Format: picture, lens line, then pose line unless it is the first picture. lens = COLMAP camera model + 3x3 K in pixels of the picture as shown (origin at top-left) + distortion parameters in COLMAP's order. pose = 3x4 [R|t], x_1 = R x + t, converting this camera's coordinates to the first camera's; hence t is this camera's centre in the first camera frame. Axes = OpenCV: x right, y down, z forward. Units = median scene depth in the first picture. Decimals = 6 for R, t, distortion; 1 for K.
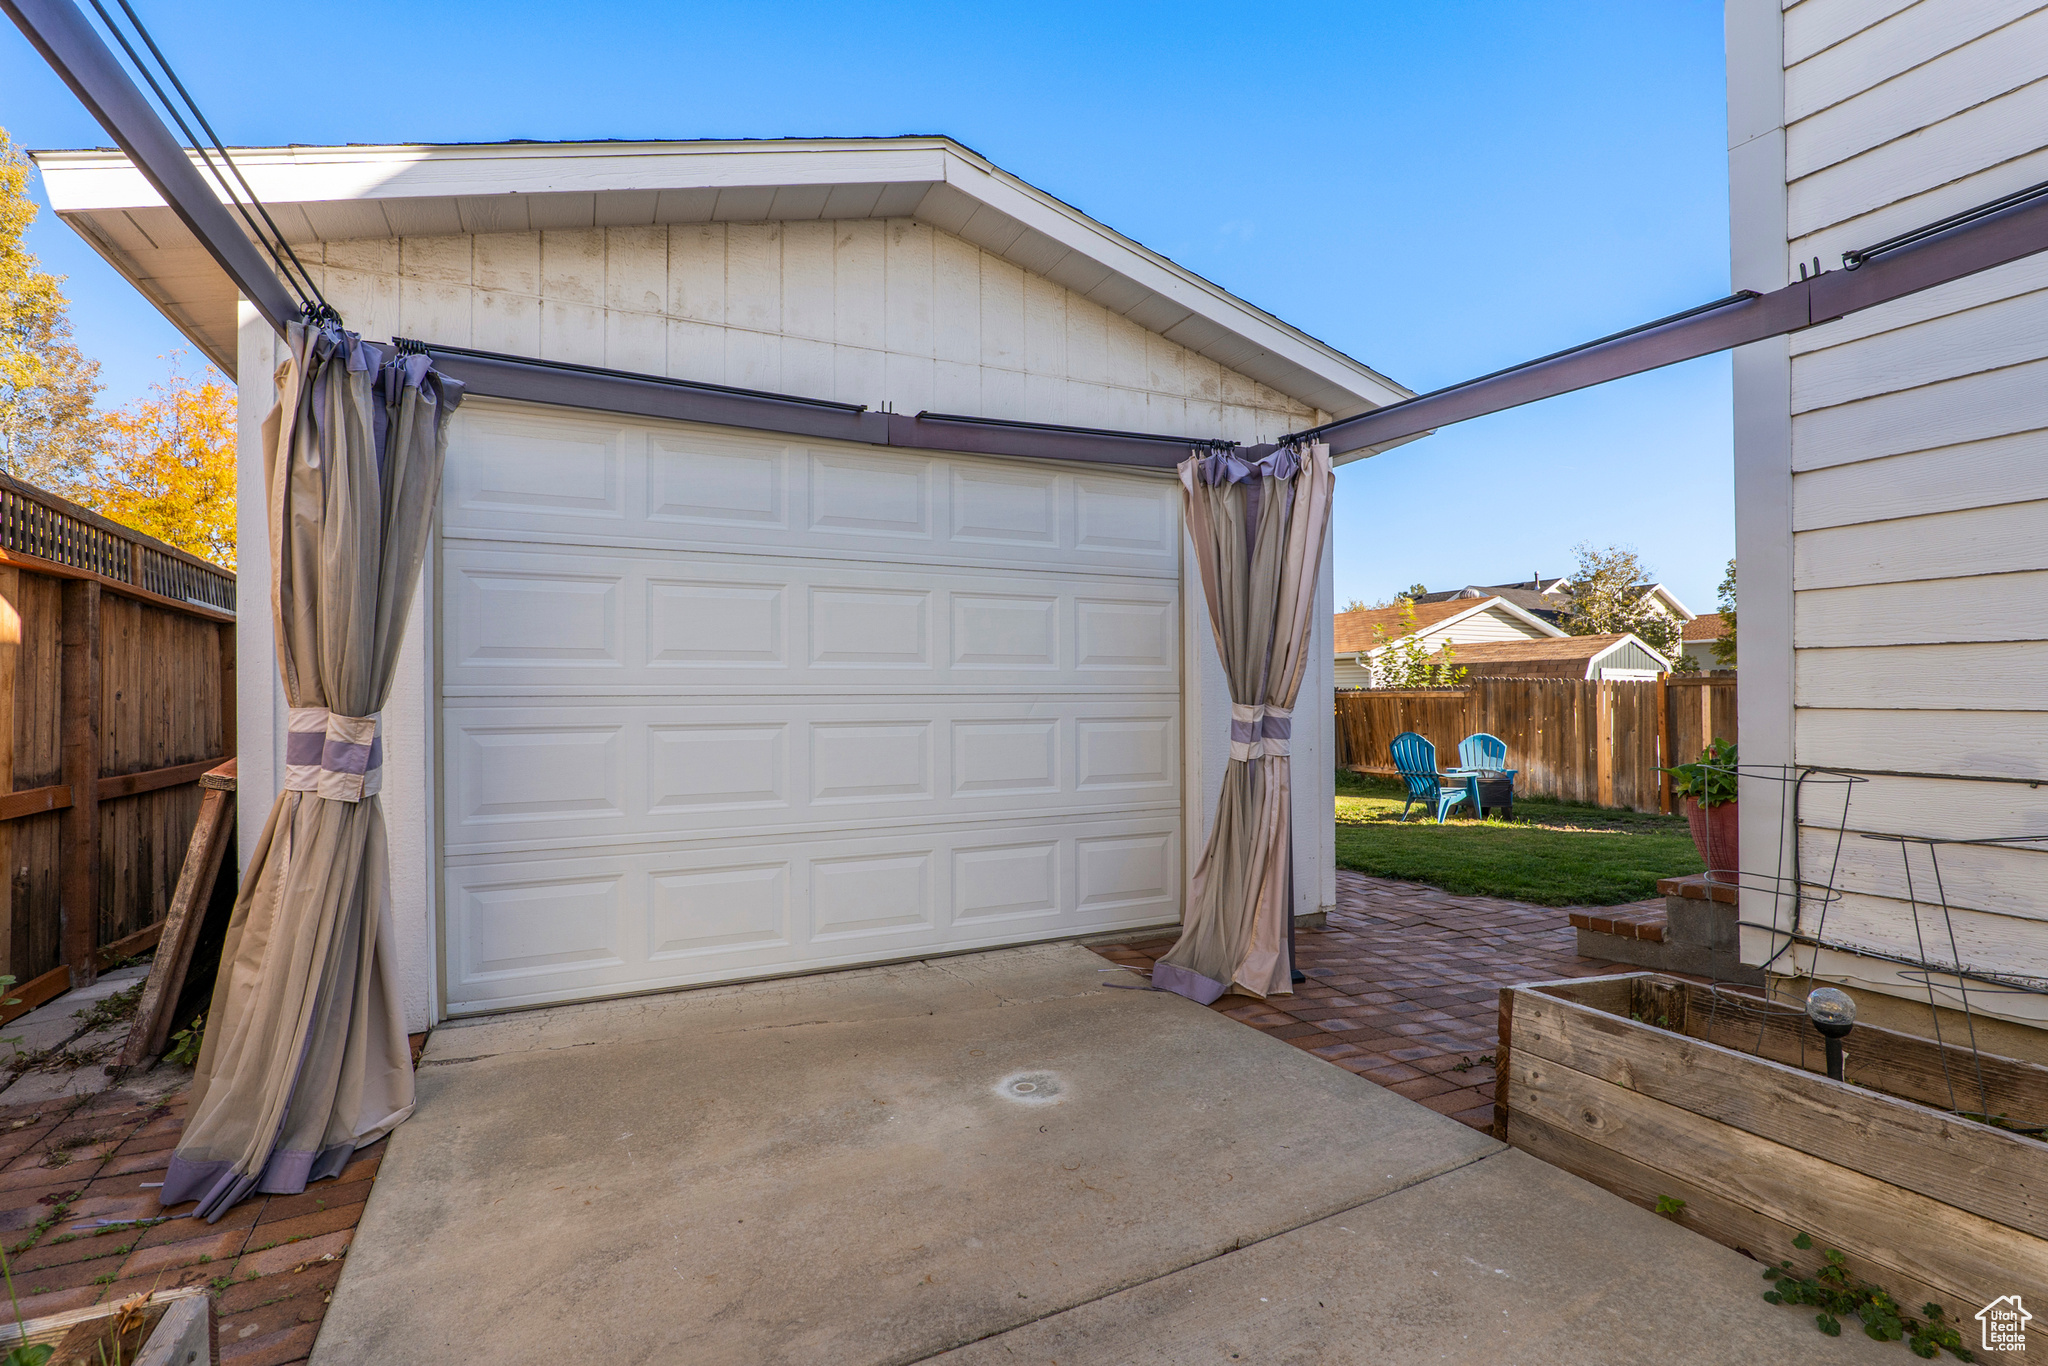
lens RADIAL K [[960.1, 0, 1031.7], [0, 960.1, 689.0], [0, 0, 1]] dist [-0.004073, -0.000417]
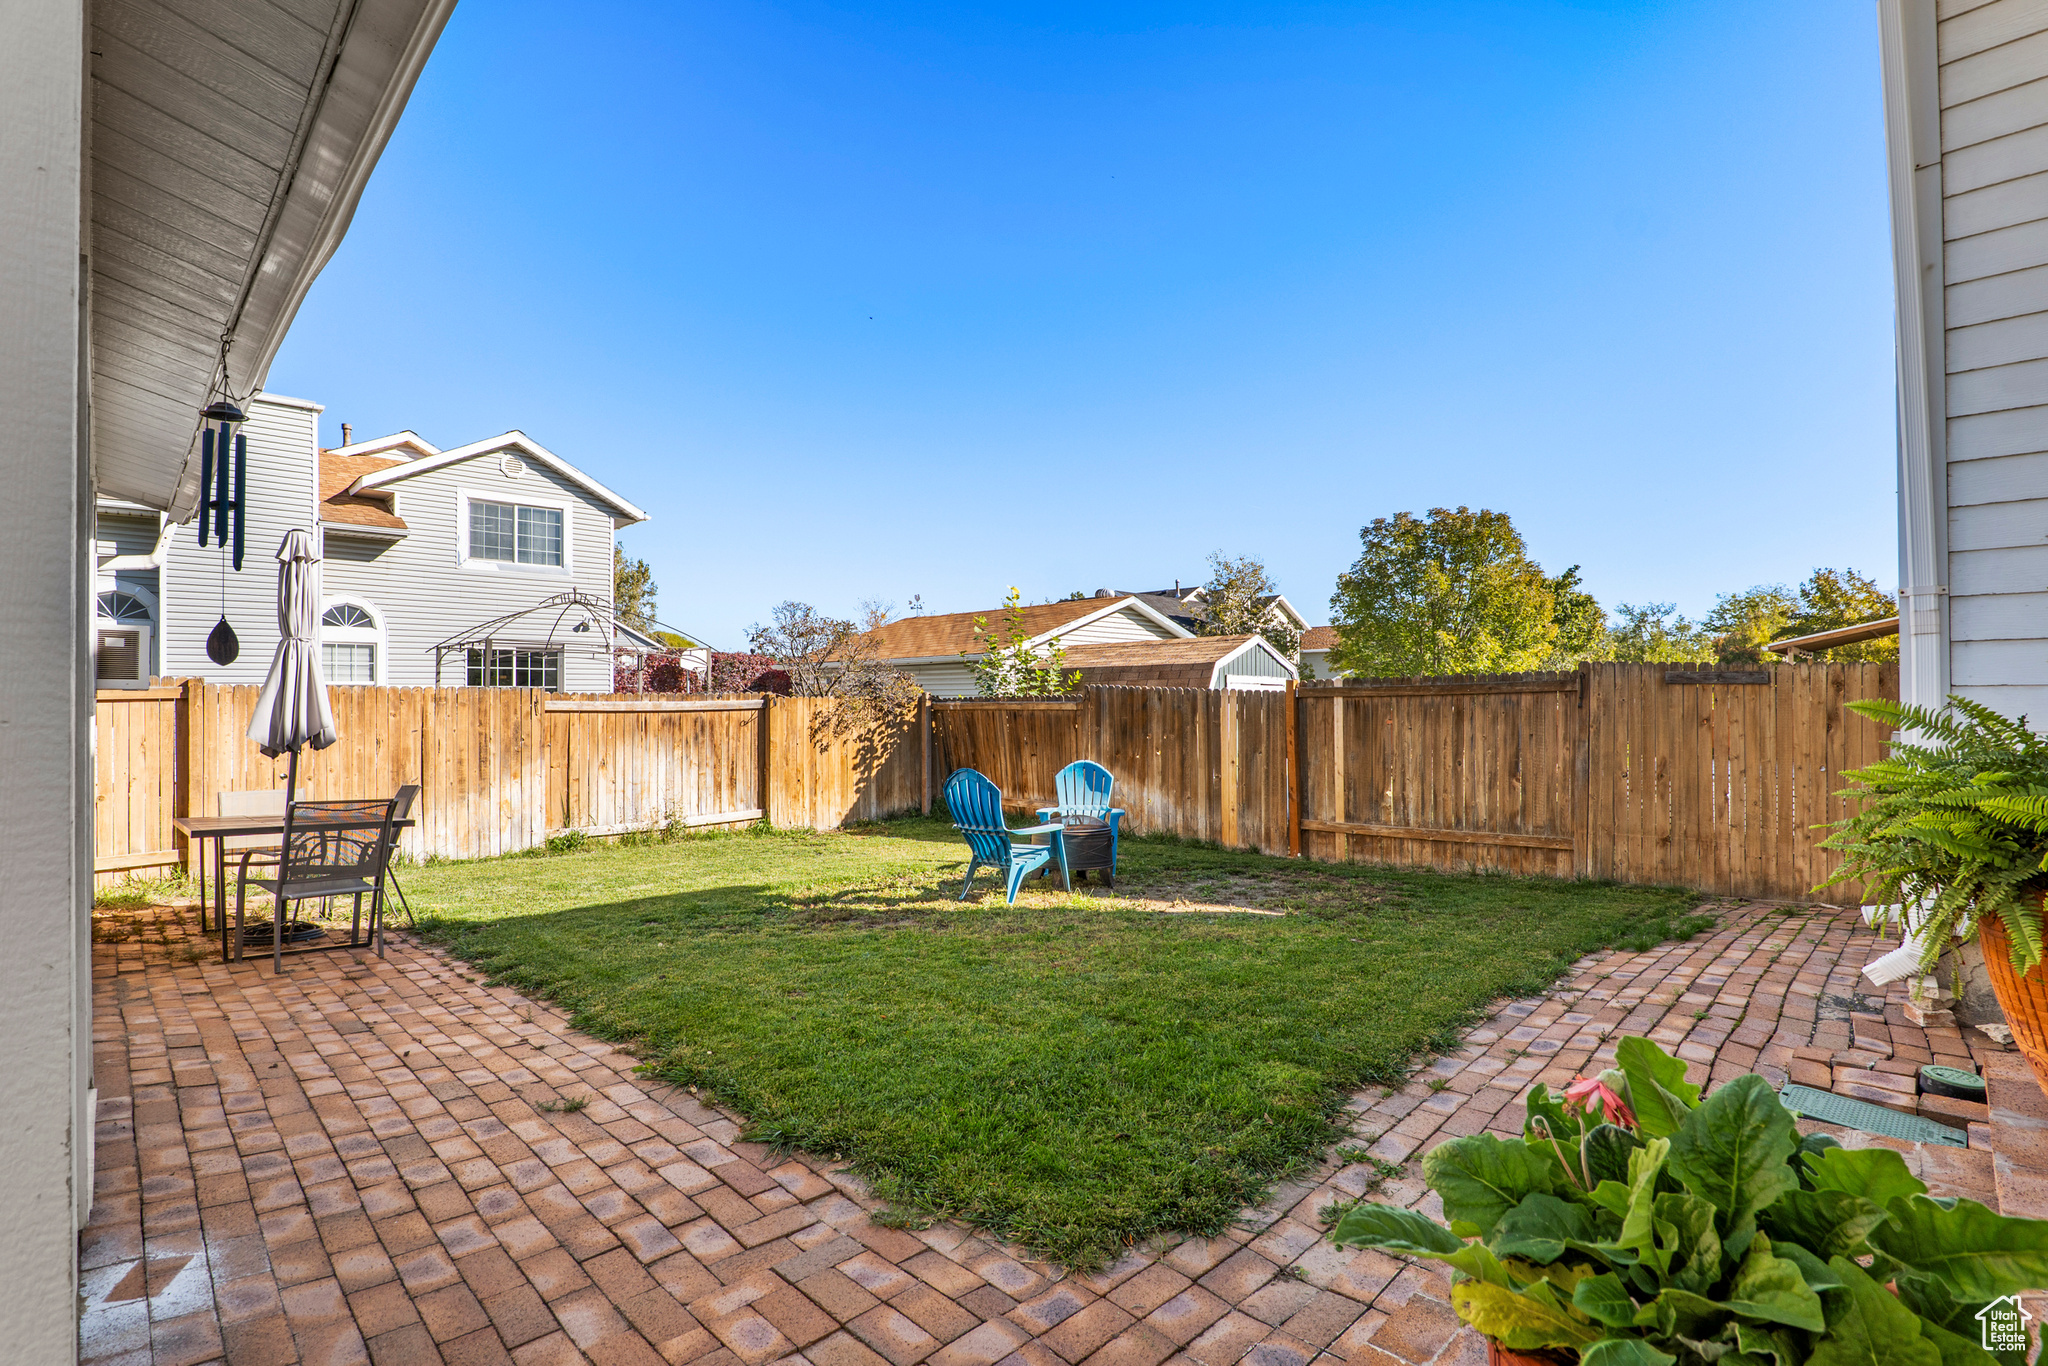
lens RADIAL K [[960.1, 0, 1021.3], [0, 960.1, 685.3], [0, 0, 1]] dist [-0.004073, -0.000417]
pose [[0.950250, 0.003916, 0.311464, 0.160423], [-0.001666, 0.999971, -0.007487, -0.005773], [-0.311484, 0.006596, 0.950229, 0.255598]]
